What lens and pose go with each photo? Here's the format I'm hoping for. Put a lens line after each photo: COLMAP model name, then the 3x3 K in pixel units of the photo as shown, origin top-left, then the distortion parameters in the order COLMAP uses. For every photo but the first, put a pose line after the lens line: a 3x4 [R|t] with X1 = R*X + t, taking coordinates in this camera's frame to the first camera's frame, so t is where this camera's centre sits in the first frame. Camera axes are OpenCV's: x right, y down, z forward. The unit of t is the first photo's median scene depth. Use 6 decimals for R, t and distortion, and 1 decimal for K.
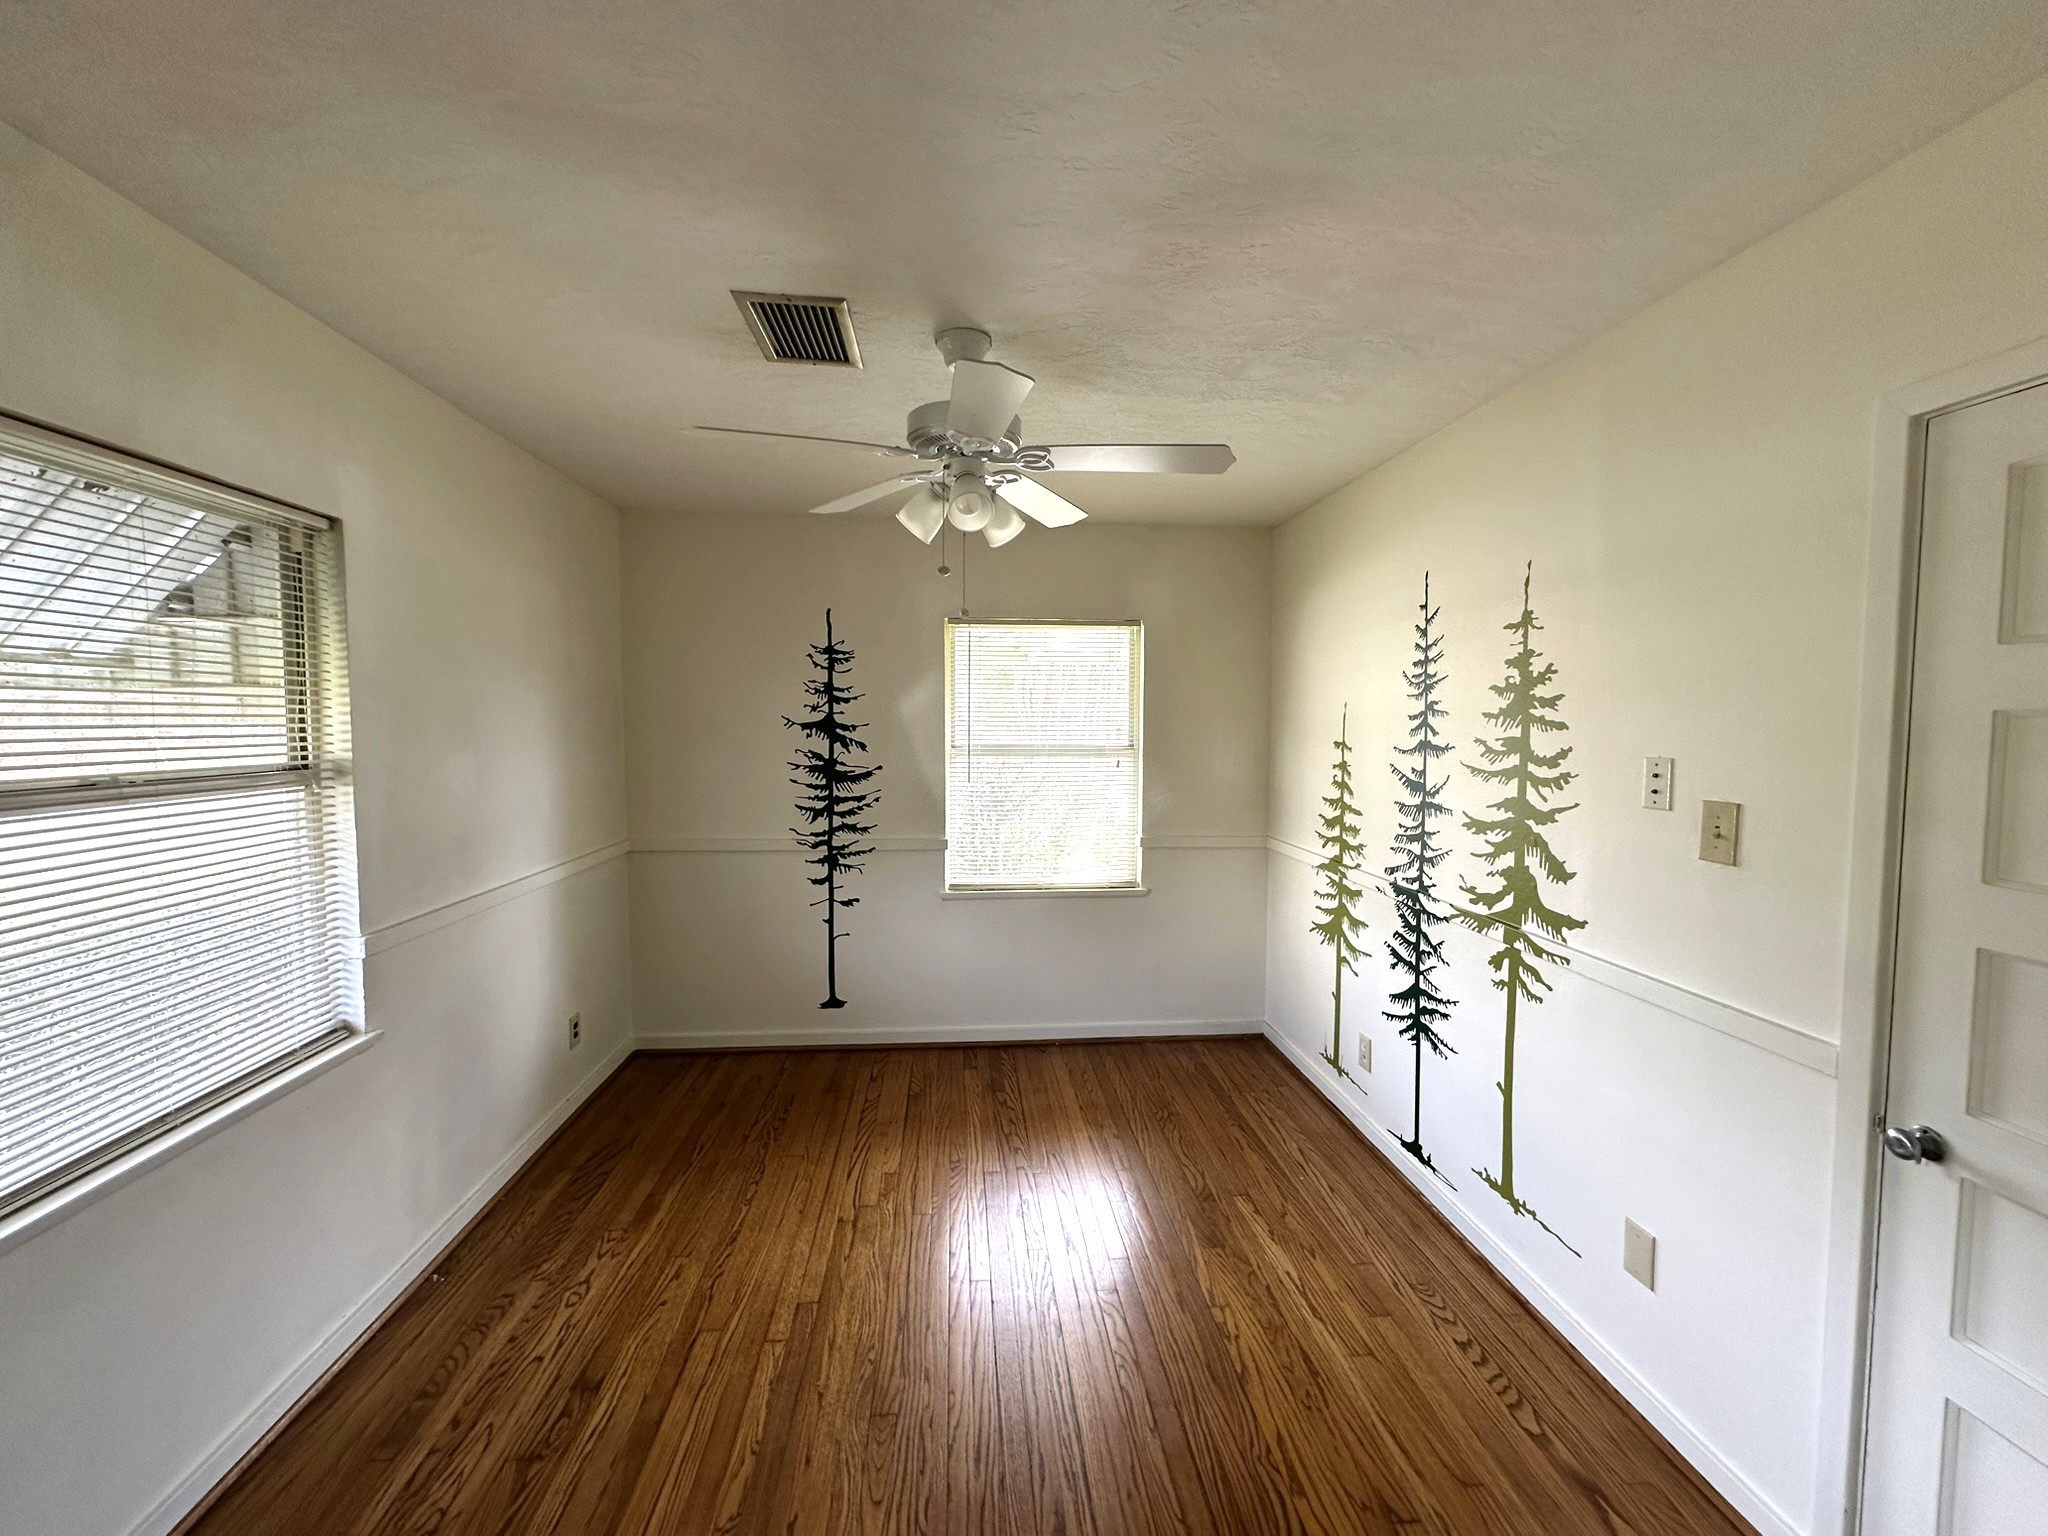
lens RADIAL K [[826.0, 0, 1023.2], [0, 826.0, 765.5], [0, 0, 1]] dist [-0.001600, -0.000080]
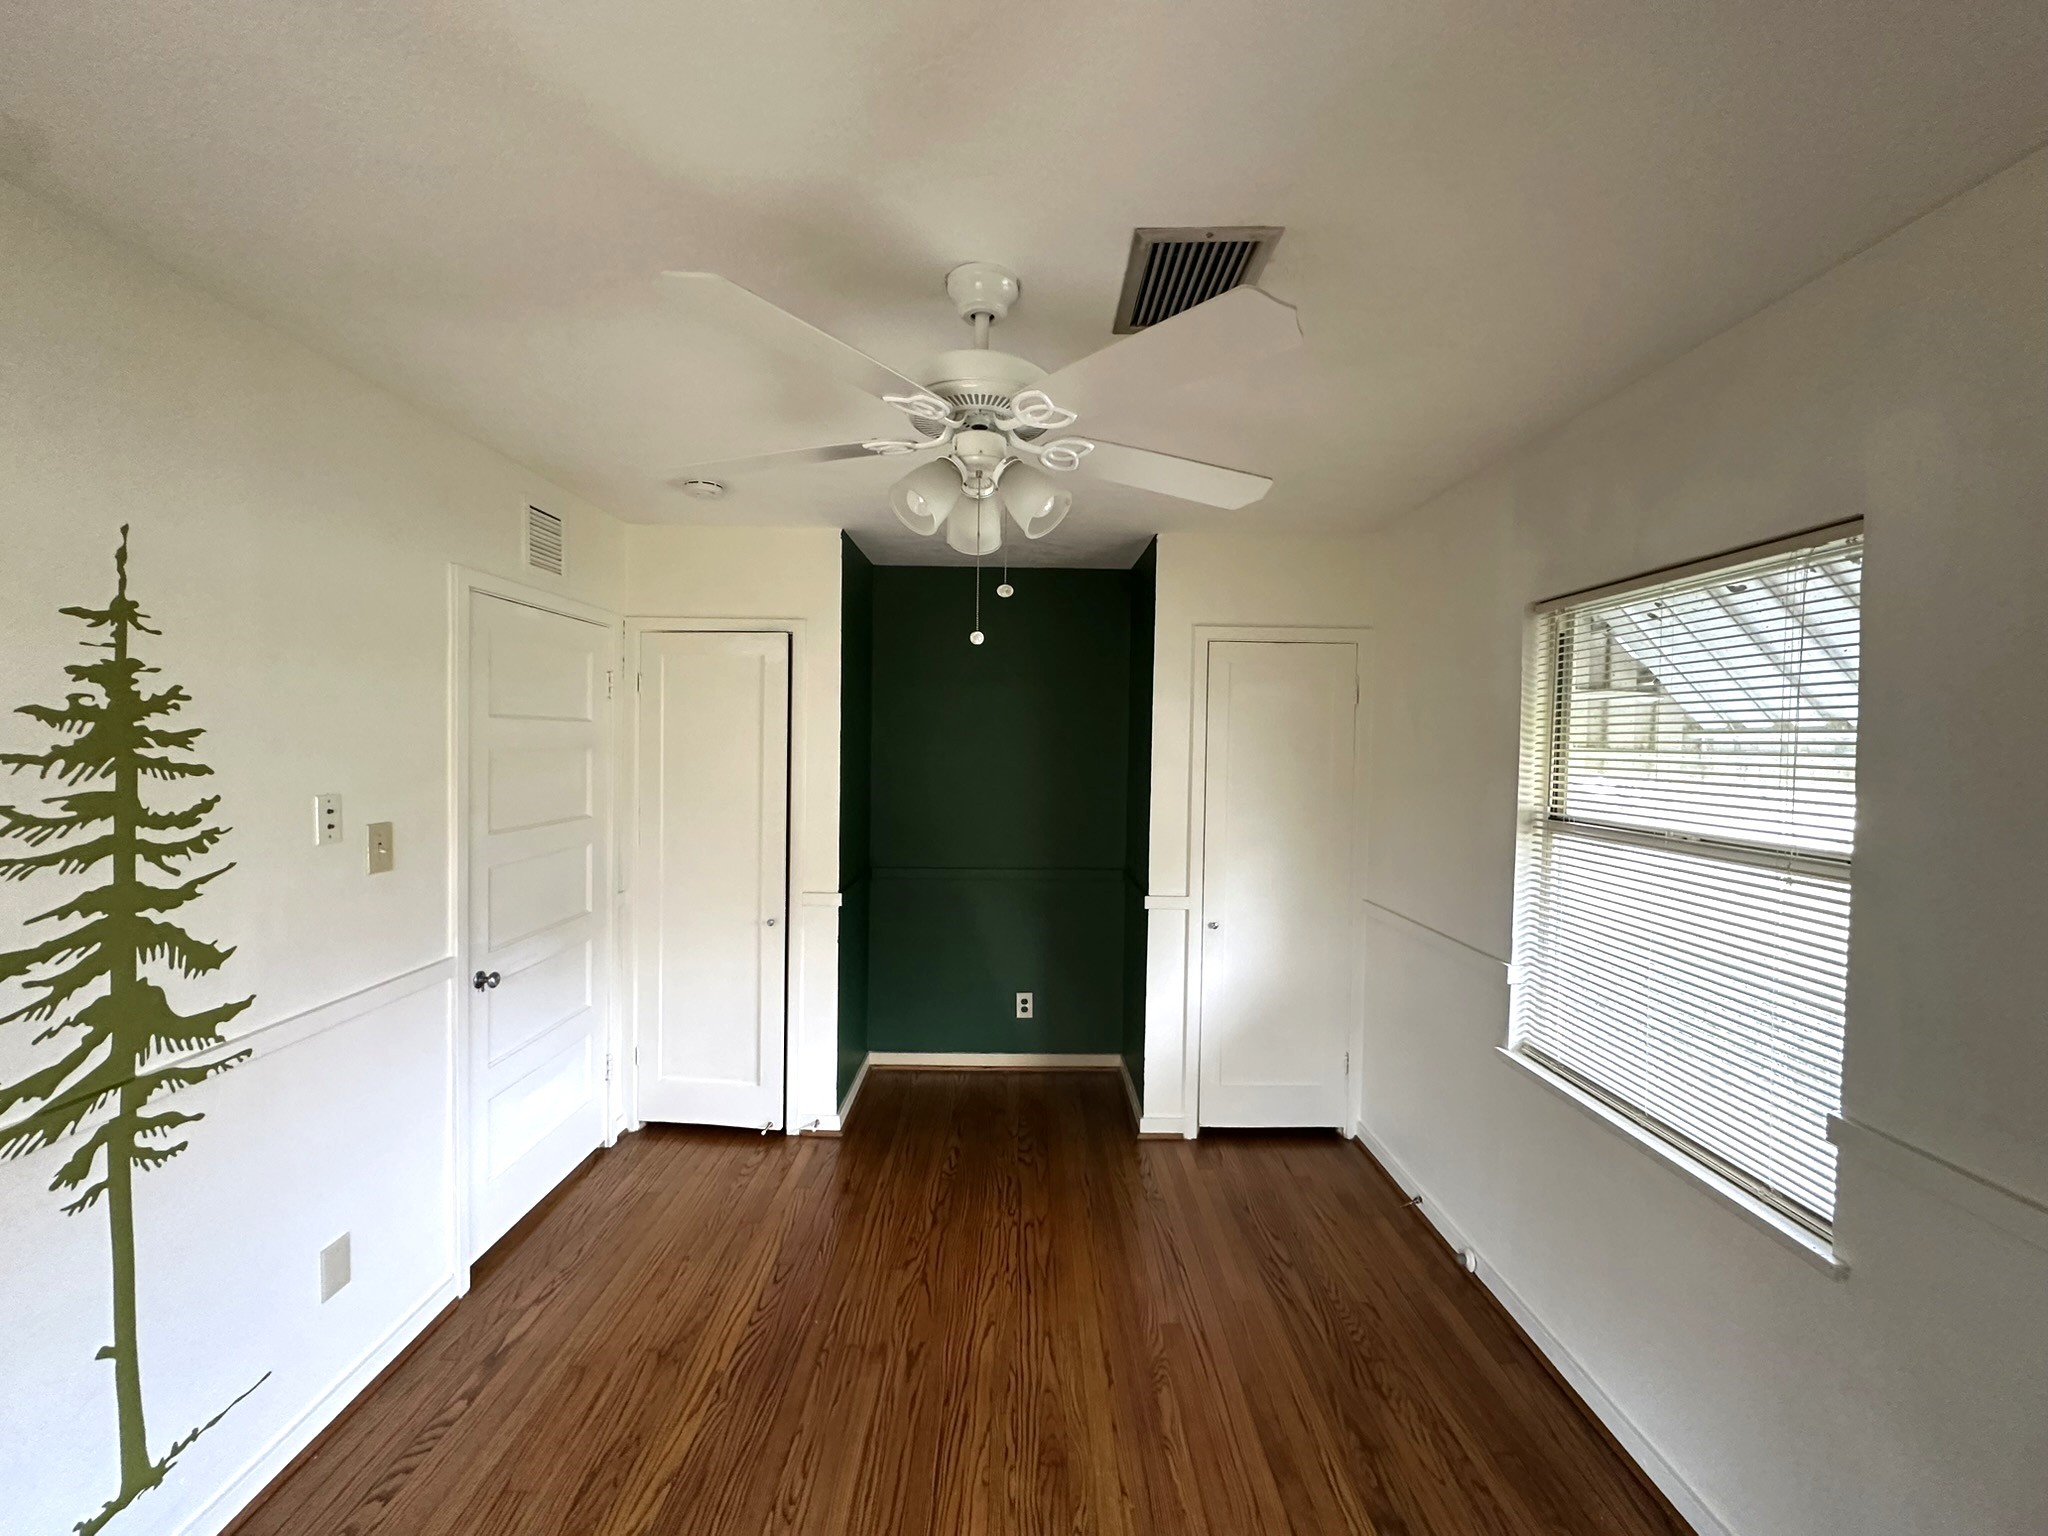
lens RADIAL K [[826.0, 0, 1021.9], [0, 826.0, 767.4], [0, 0, 1]] dist [-0.001600, -0.000080]
pose [[-0.996703, -0.021872, 0.078135, -0.160858], [-0.014818, 0.995854, 0.089751, -0.124791], [-0.079774, 0.088297, -0.992895, 1.626931]]
